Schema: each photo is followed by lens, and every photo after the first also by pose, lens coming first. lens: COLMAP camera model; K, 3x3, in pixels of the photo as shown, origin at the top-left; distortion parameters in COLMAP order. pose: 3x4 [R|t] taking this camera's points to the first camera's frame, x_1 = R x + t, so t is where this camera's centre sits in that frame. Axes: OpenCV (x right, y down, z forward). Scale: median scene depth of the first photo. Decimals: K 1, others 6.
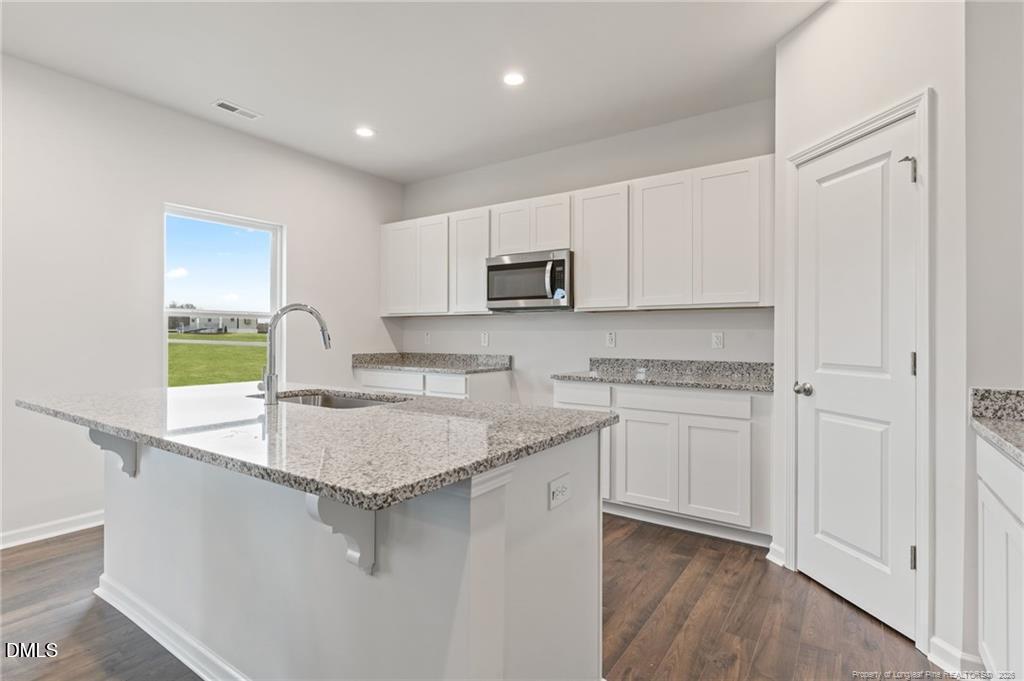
lens RADIAL K [[500.7, 0, 512.0], [0, 500.7, 340.5], [0, 0, 1]] dist [0.000885, 0.000268]
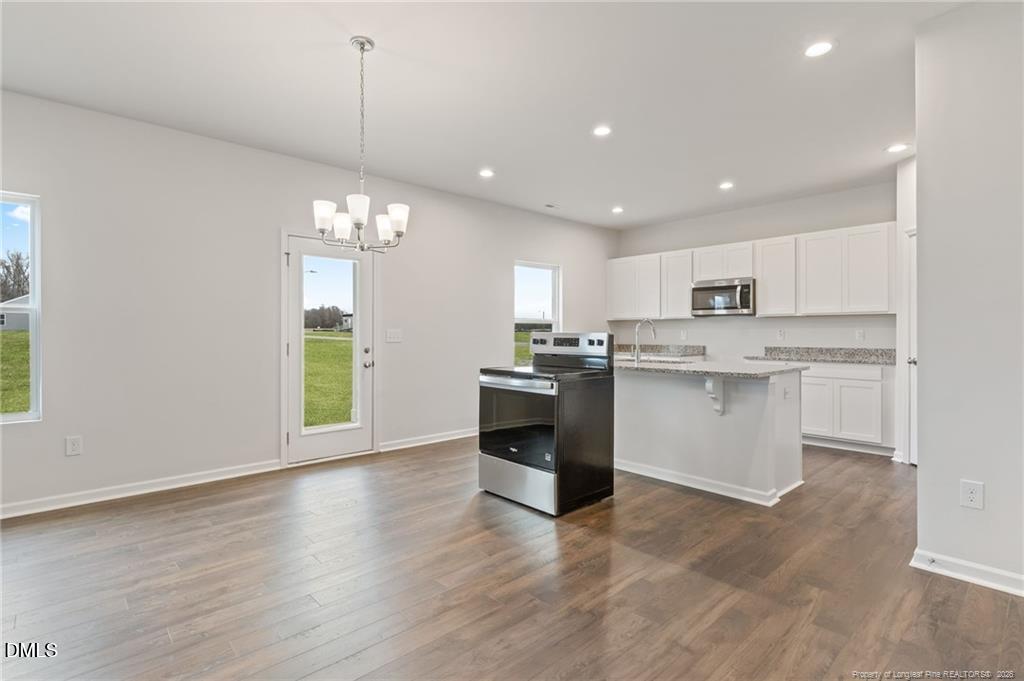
lens RADIAL K [[486.0, 0, 514.2], [0, 486.0, 337.2], [0, 0, 1]] dist [0.002064, 0.000315]
pose [[0.973319, -0.002035, -0.229448, -0.280138], [0.001736, 0.999997, -0.001507, 0.006996], [0.229451, 0.001068, 0.973320, -0.700104]]
